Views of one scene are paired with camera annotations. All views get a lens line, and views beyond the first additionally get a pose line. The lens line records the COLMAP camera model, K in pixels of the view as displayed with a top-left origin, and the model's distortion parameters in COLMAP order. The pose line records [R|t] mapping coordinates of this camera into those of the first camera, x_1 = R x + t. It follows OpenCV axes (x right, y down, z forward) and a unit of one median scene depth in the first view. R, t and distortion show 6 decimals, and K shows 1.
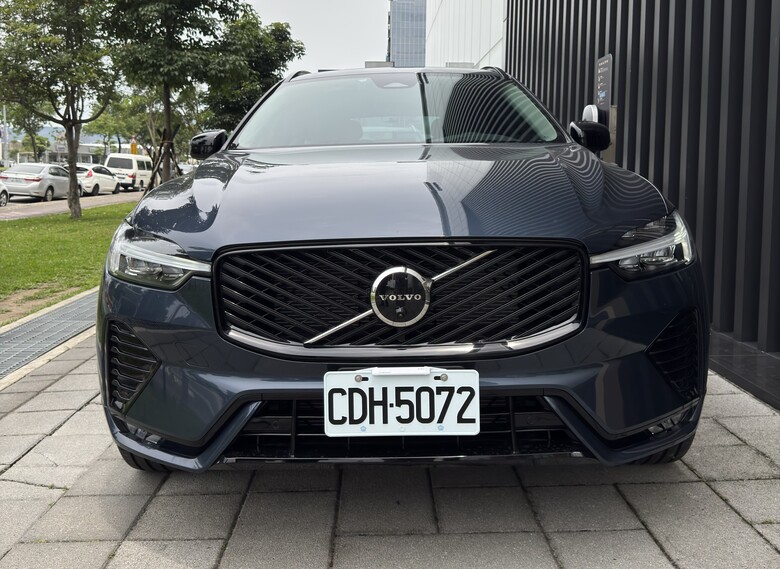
lens RADIAL K [[740.9, 0, 389.1], [0, 740.9, 210.5], [0, 0, 1]] dist [0.115008, -0.186808]
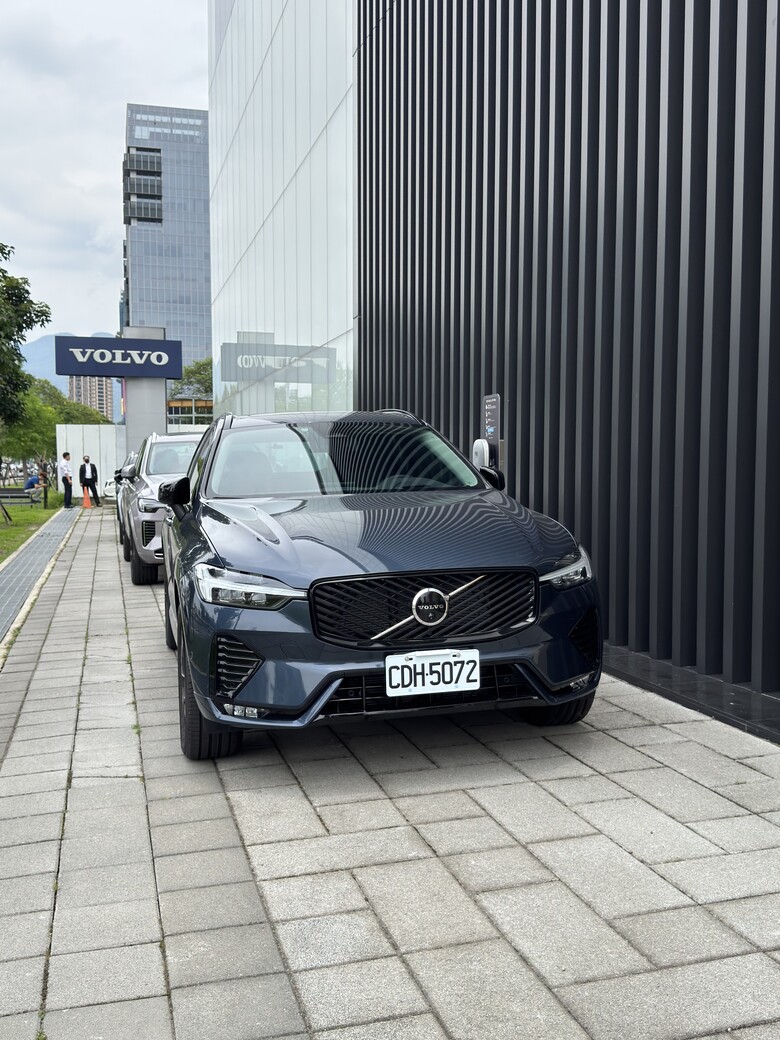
lens RADIAL K [[1044.9, 0, 390.0], [0, 1044.9, 520.0], [0, 0, 1]] dist [0.154091, 0.002472]
pose [[0.969644, -0.024760, 0.243266, -0.613200], [0.025509, 0.999675, 0.000069, -0.073058], [-0.243189, 0.006138, 0.969960, -1.167886]]
